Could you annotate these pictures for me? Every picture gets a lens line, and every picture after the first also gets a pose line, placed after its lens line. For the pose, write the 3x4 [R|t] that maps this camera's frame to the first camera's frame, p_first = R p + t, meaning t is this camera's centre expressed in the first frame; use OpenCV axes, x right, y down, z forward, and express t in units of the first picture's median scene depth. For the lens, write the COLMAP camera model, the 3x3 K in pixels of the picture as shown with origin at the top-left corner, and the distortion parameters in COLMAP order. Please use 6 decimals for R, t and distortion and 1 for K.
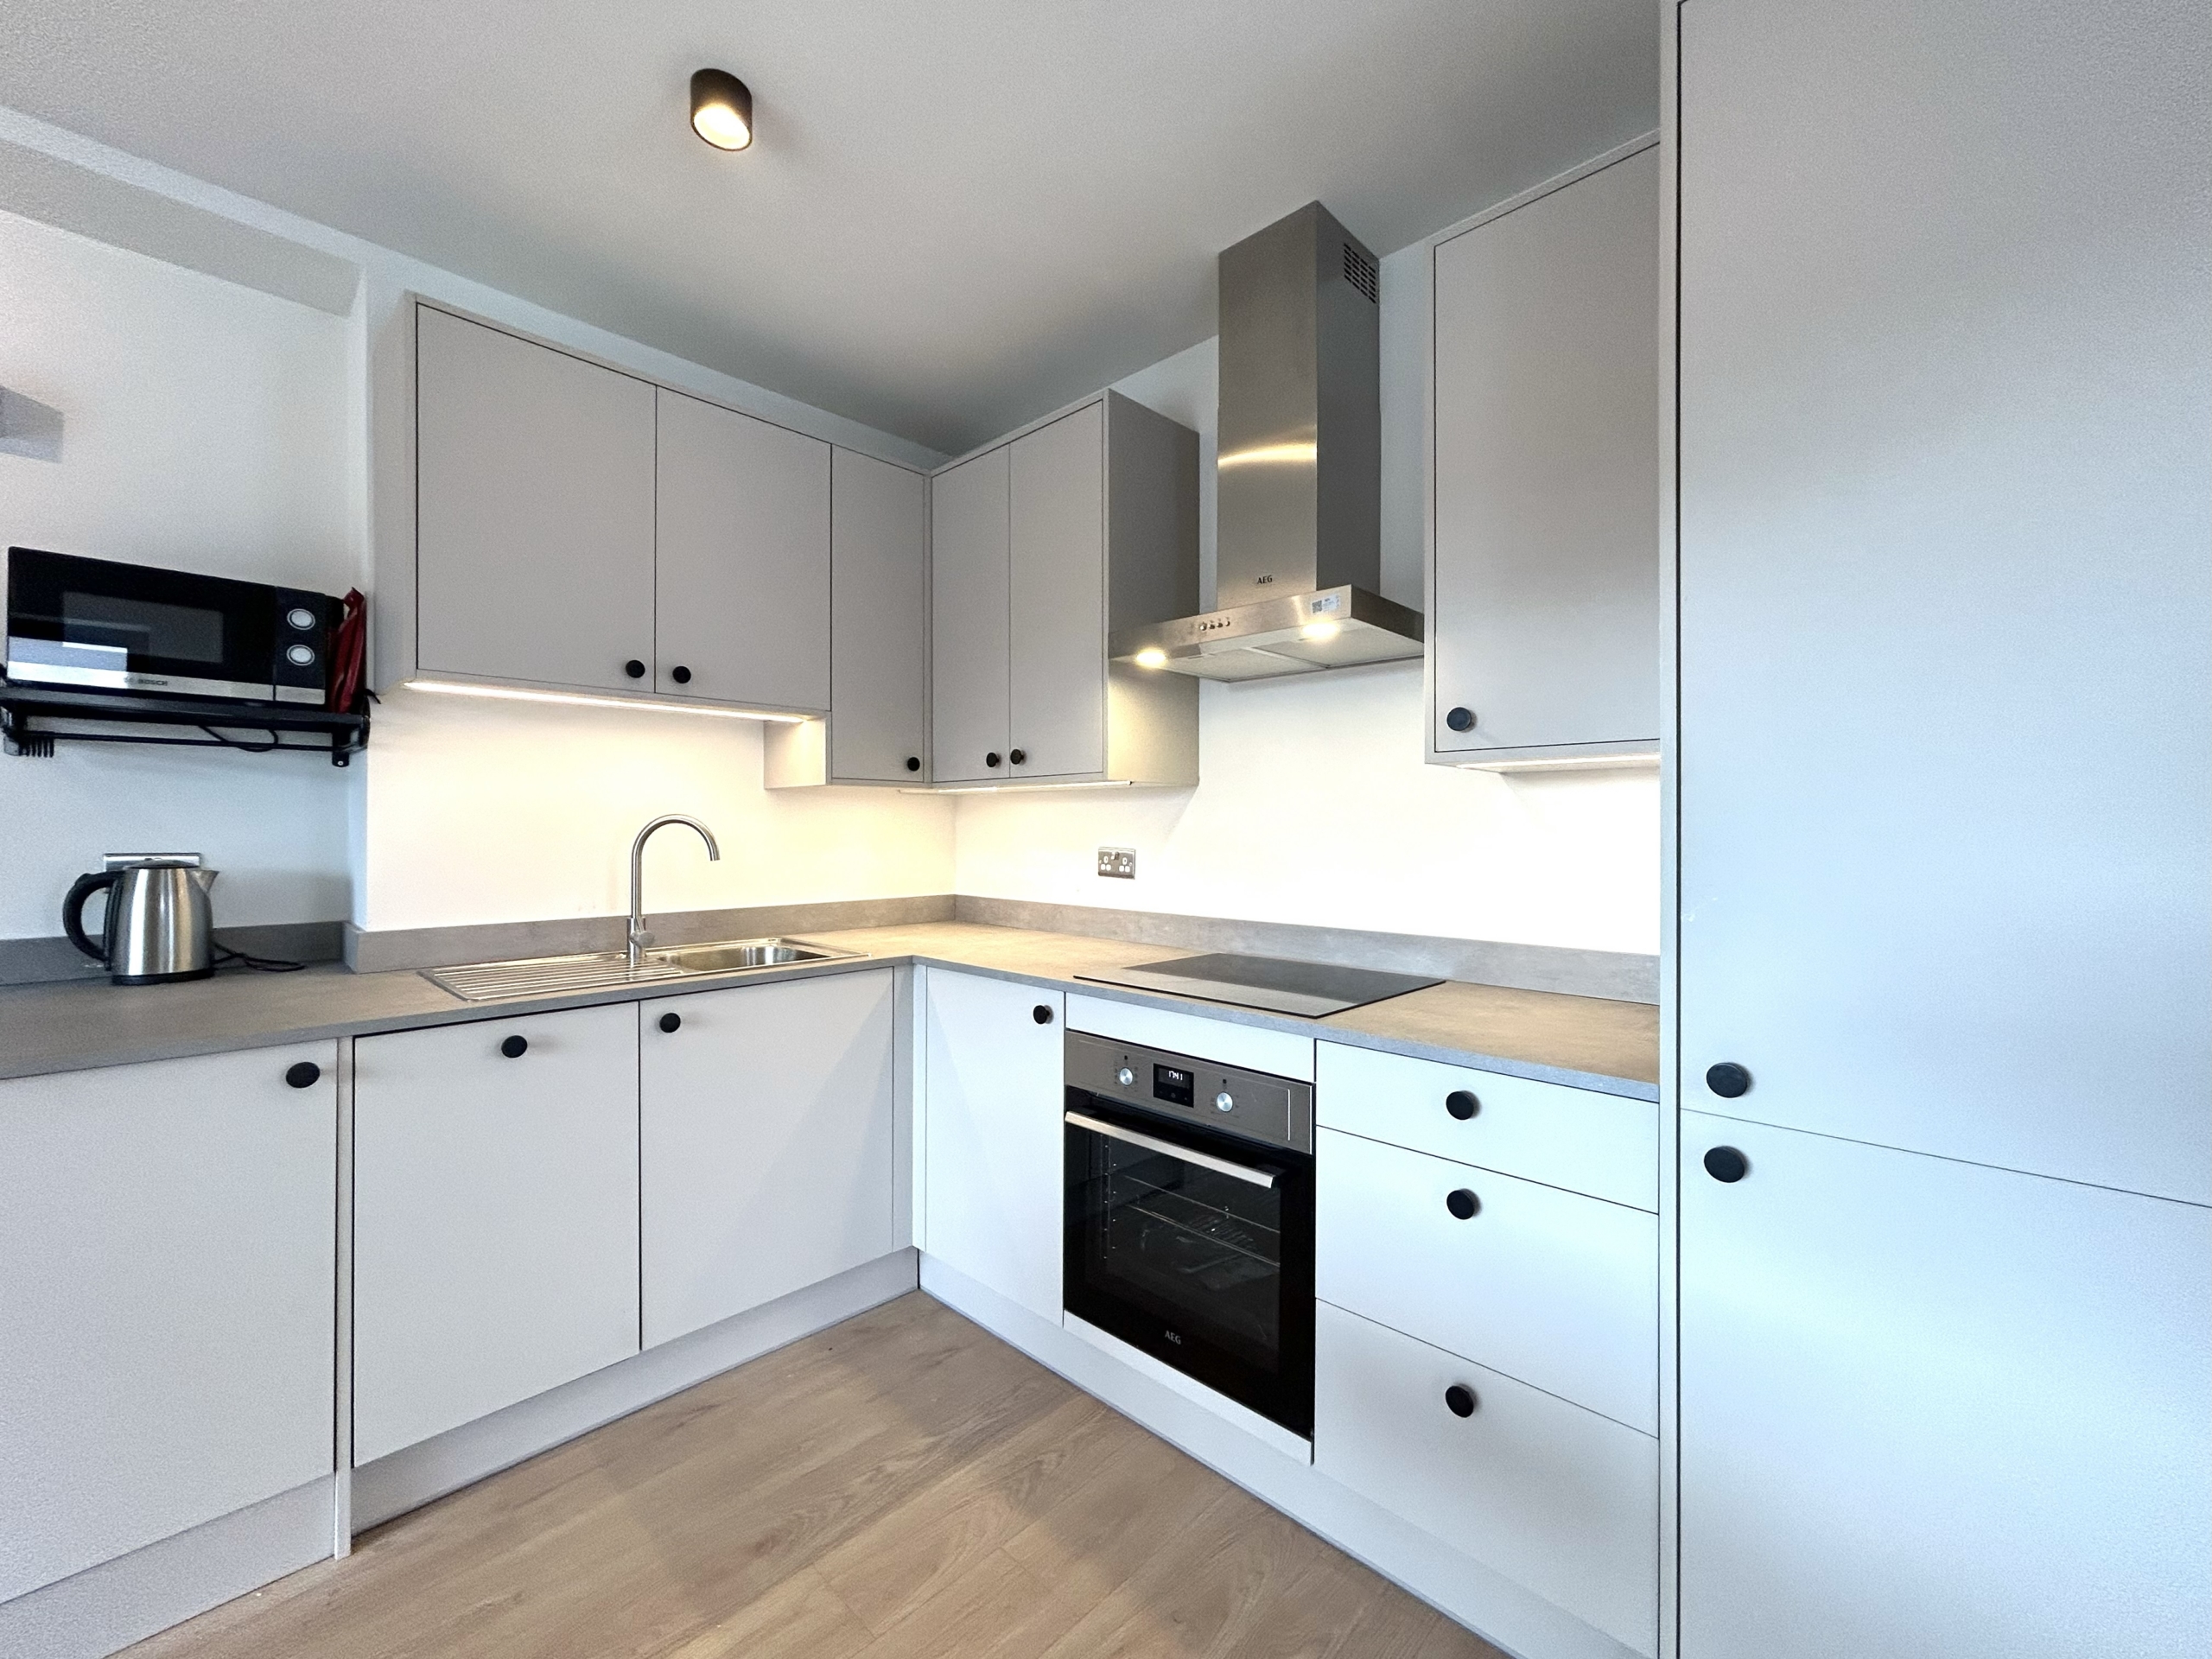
lens RADIAL K [[899.2, 0, 1102.4], [0, 899.2, 825.8], [0, 0, 1]] dist [0.001101, 0.000096]
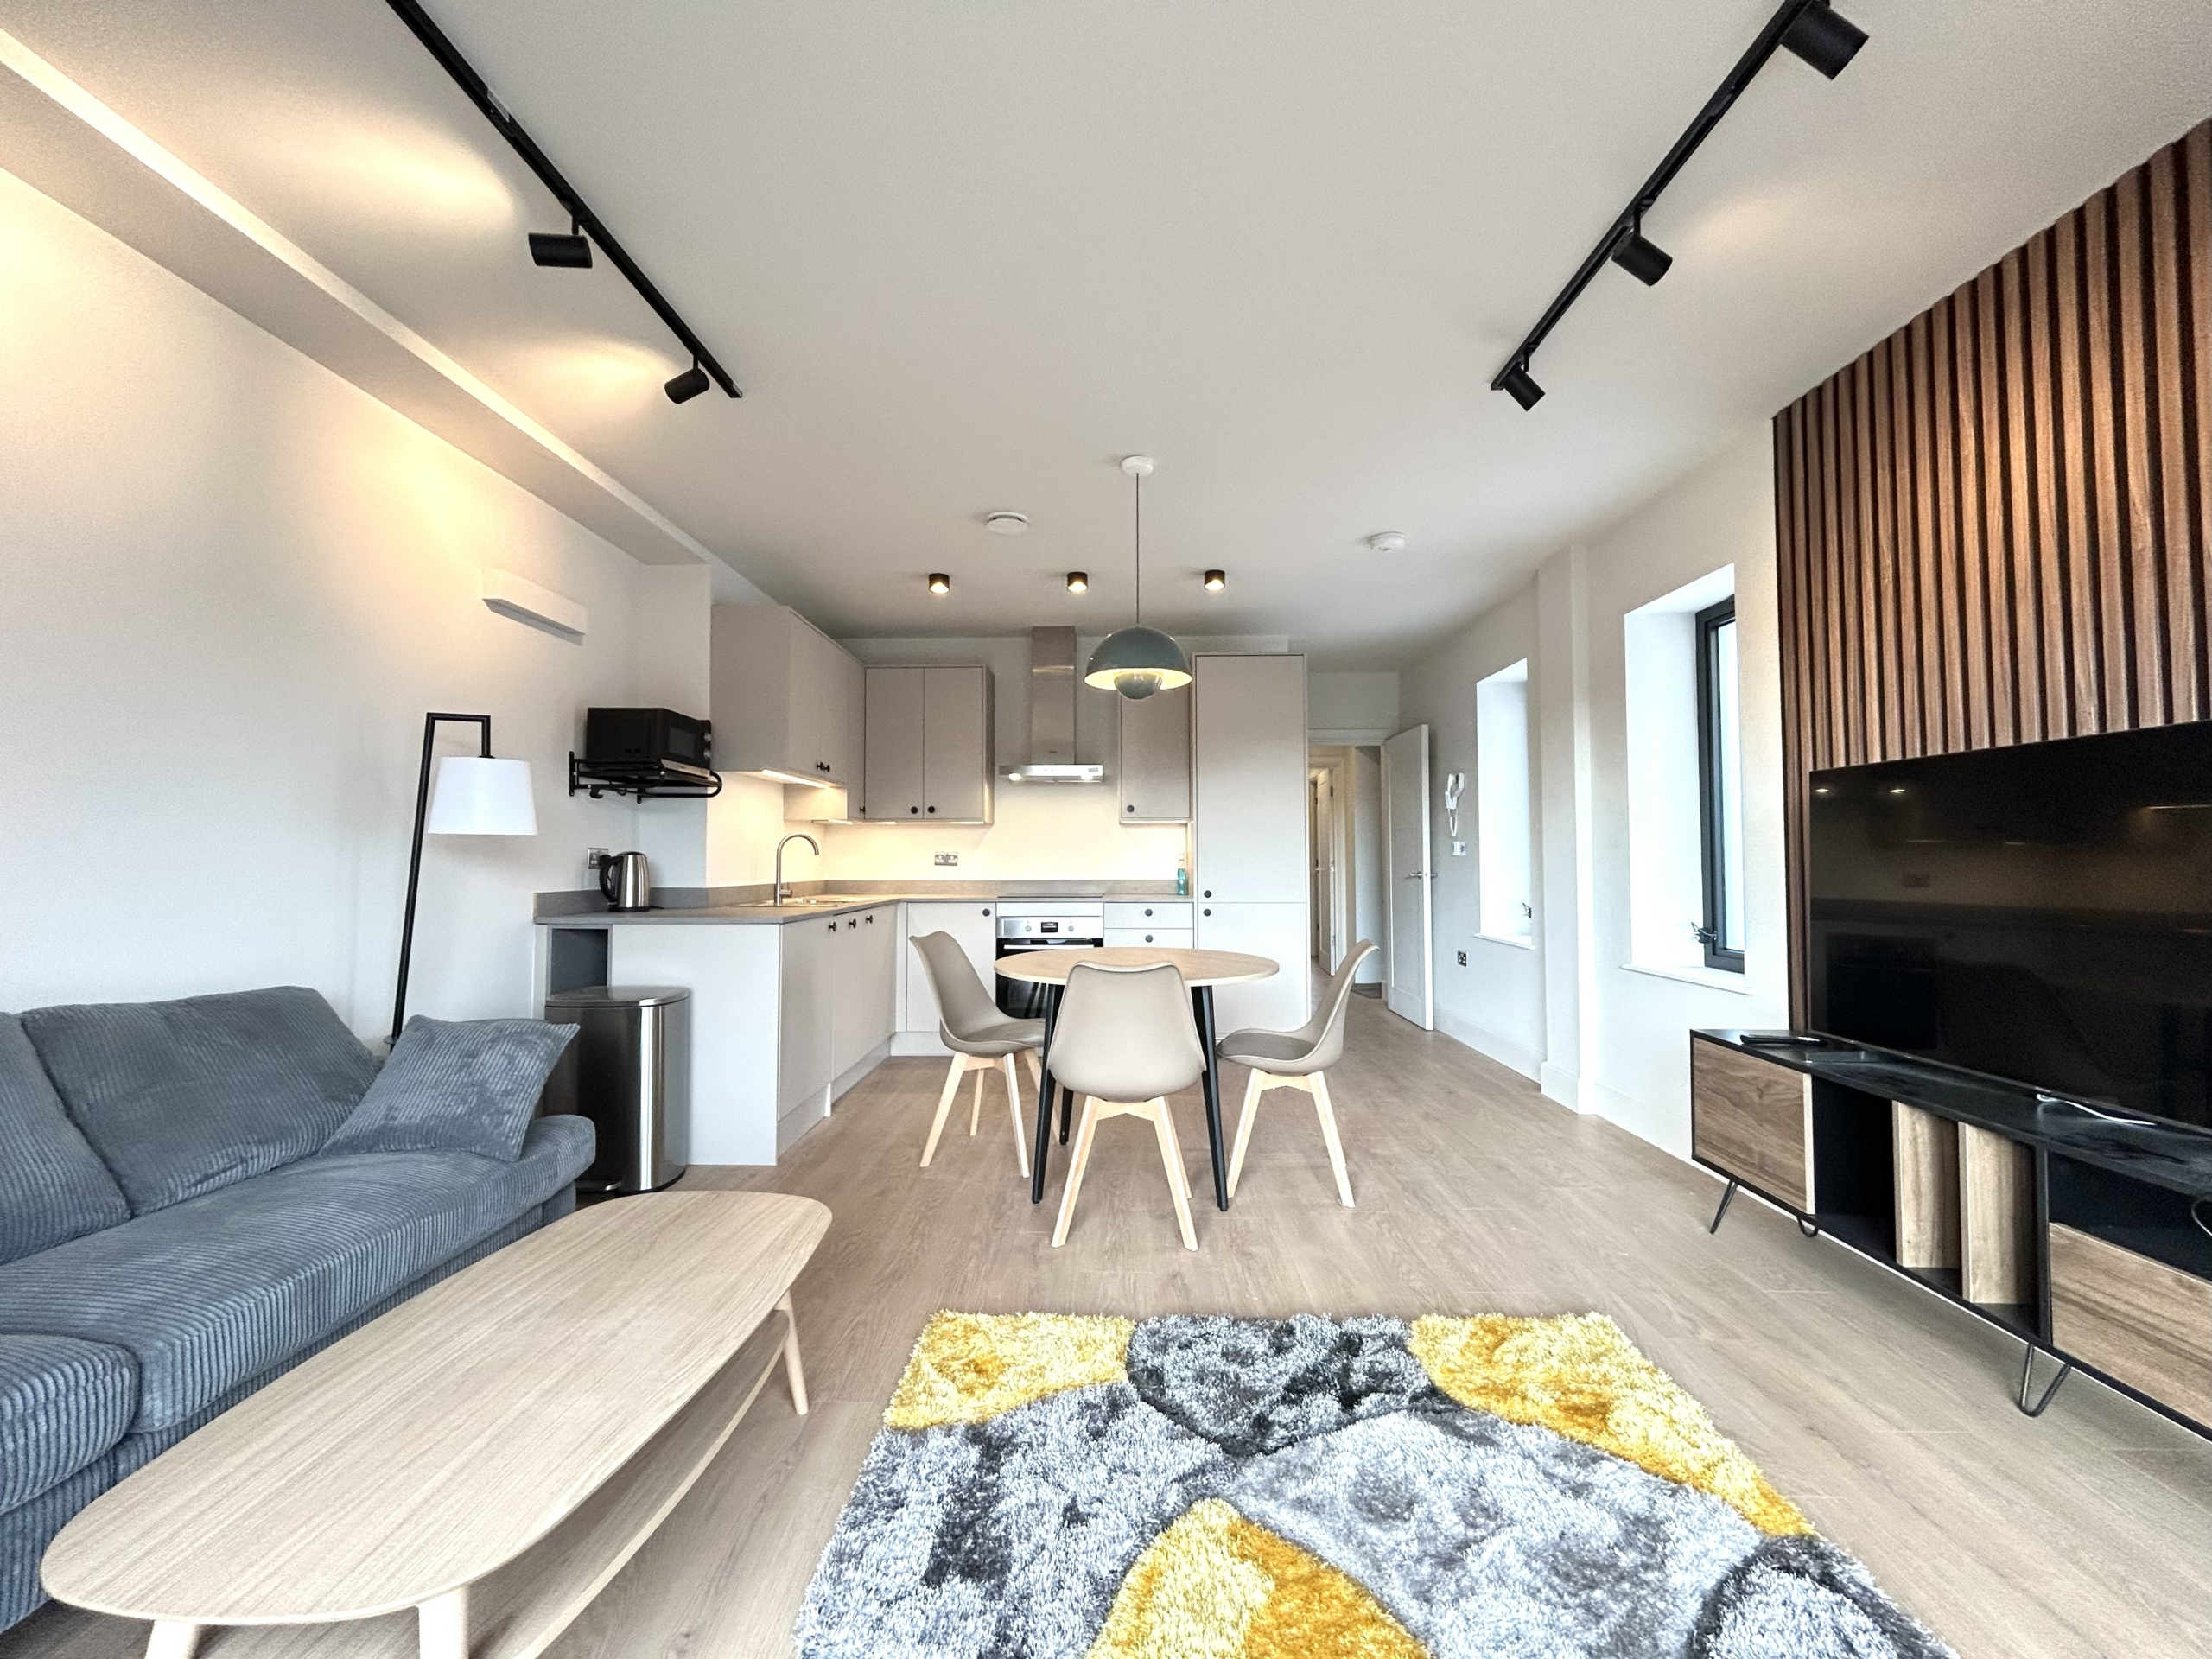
lens RADIAL K [[899.2, 0, 1106.2], [0, 899.2, 833.8], [0, 0, 1]] dist [0.001101, 0.000096]
pose [[0.728293, 0.016973, 0.685056, -1.653066], [0.002742, 0.999613, -0.027682, 0.058231], [-0.685261, 0.022039, 0.727964, -1.164848]]
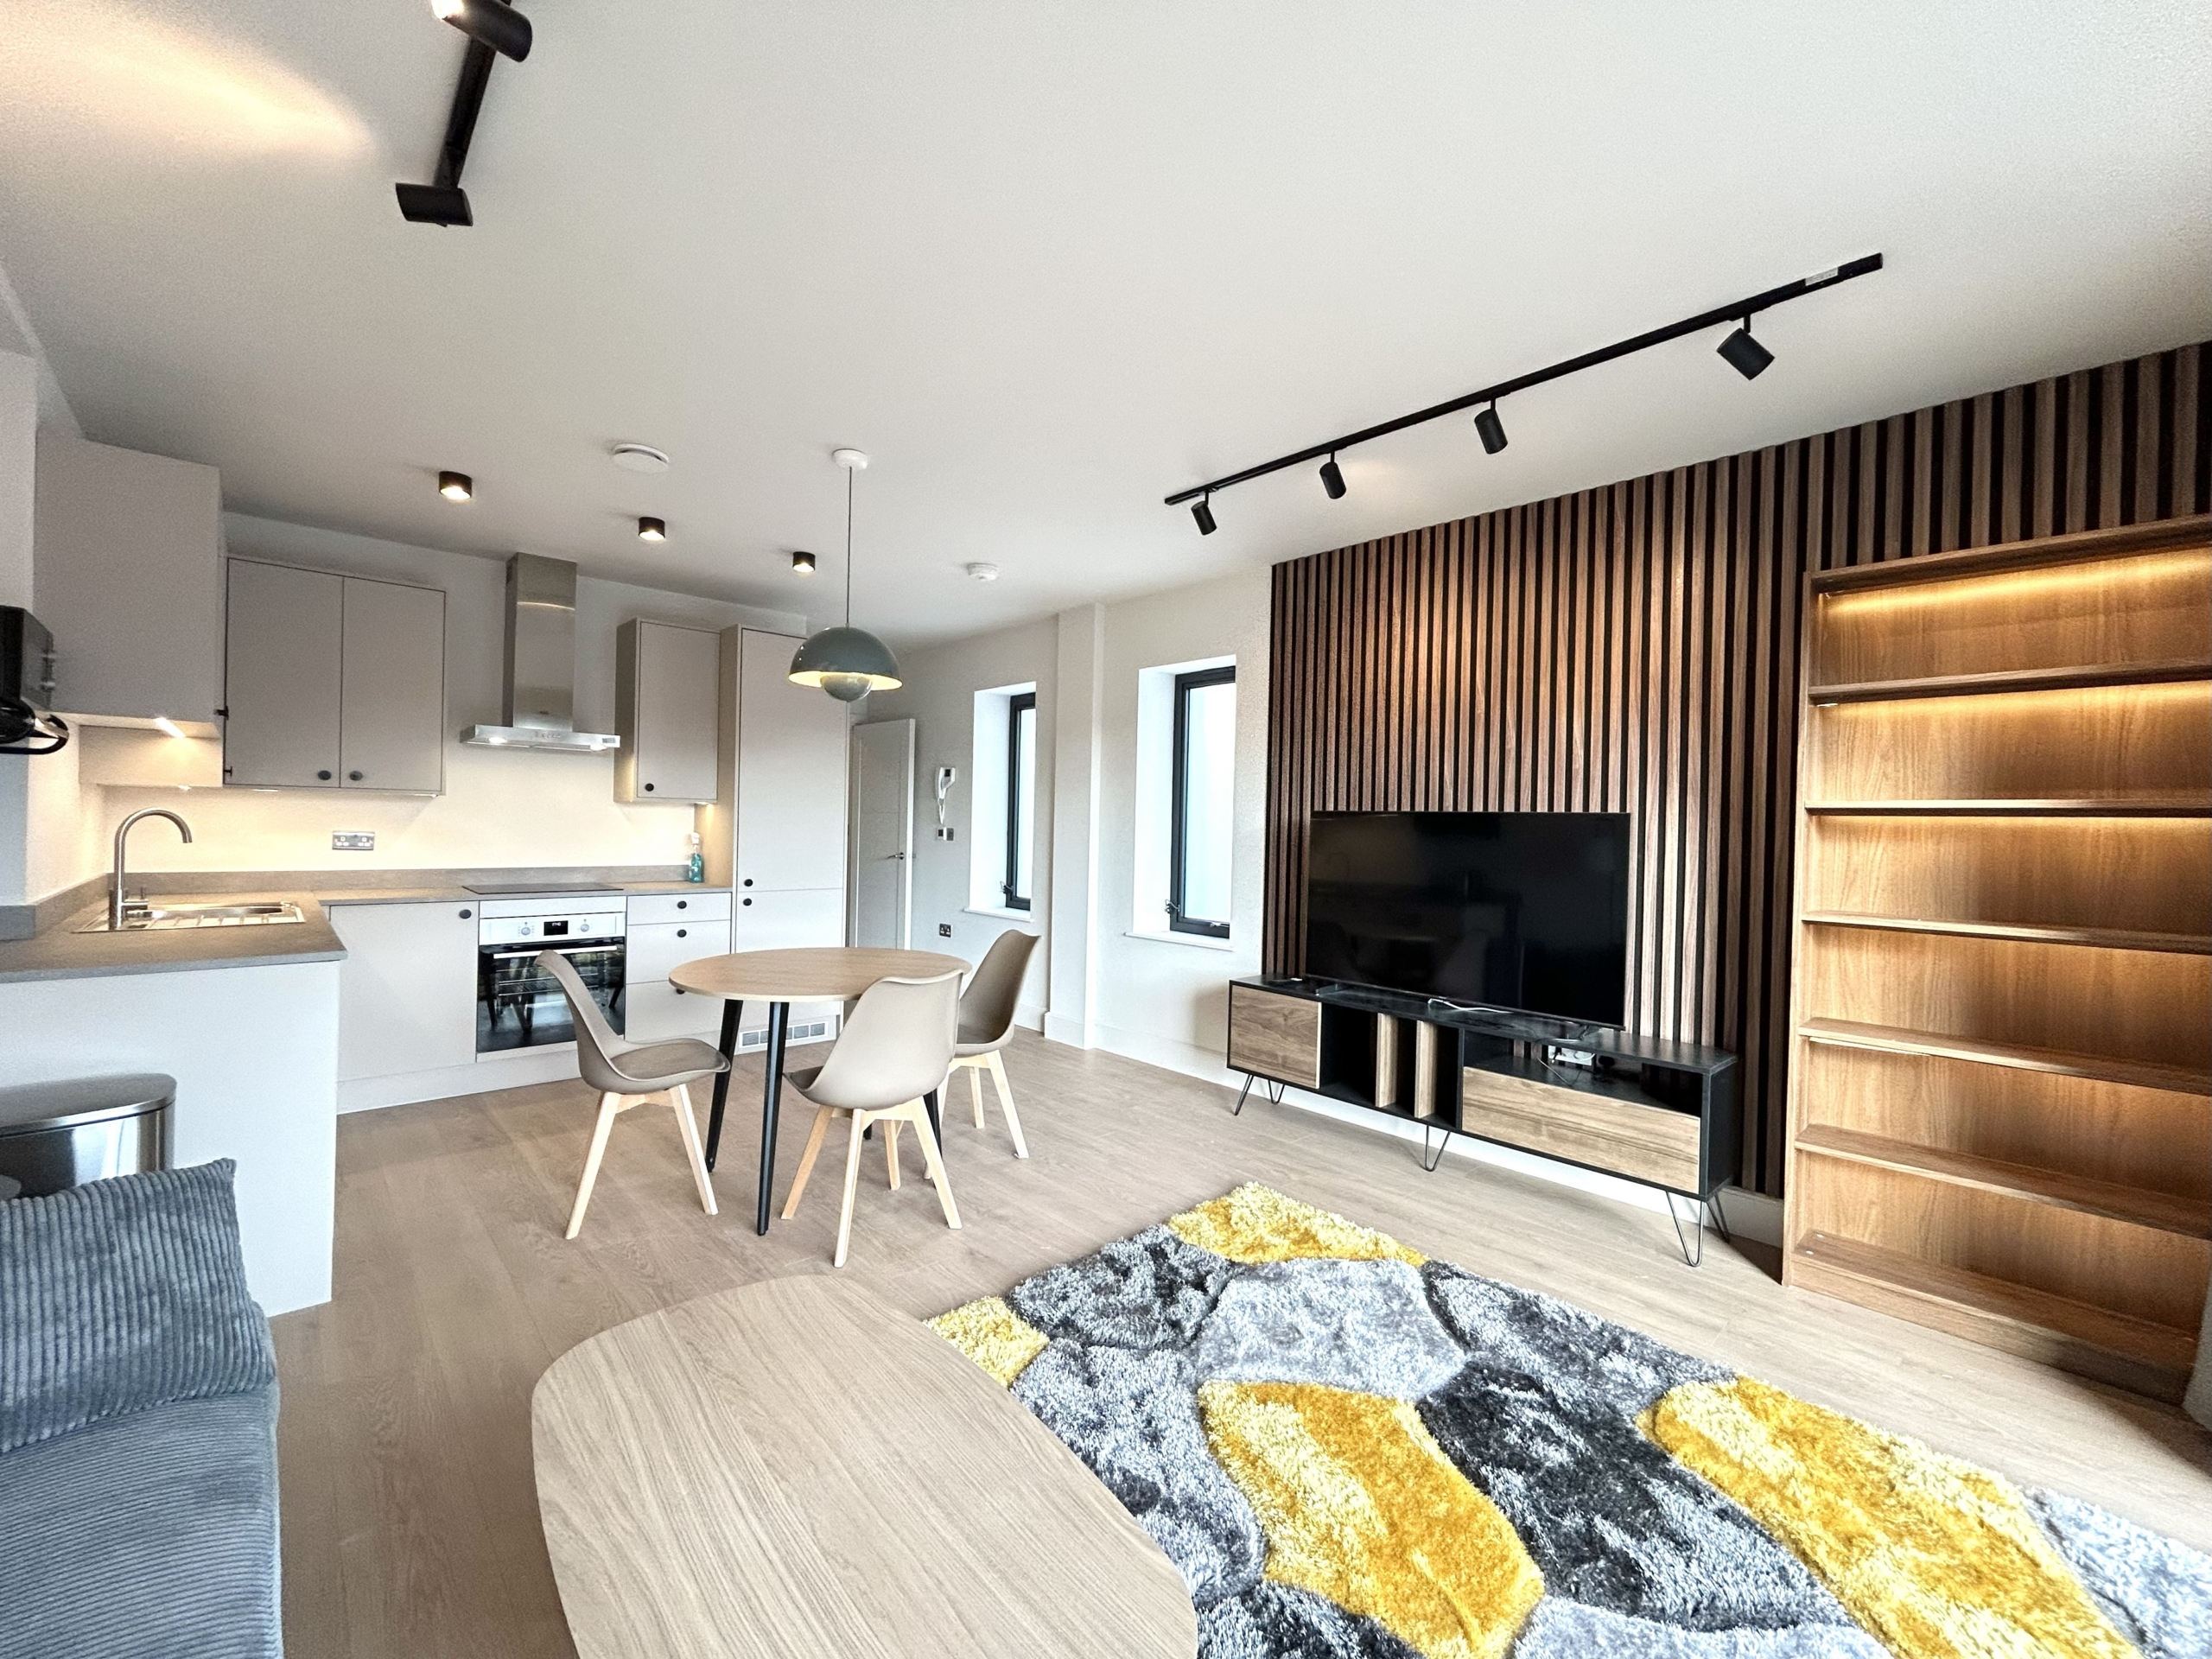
lens RADIAL K [[899.2, 0, 1103.3], [0, 899.2, 829.7], [0, 0, 1]] dist [0.001101, 0.000096]
pose [[0.048291, -0.006356, 0.998813, -2.088652], [-0.021904, 0.999733, 0.007421, -0.026194], [-0.998593, -0.022237, 0.048138, -0.541051]]
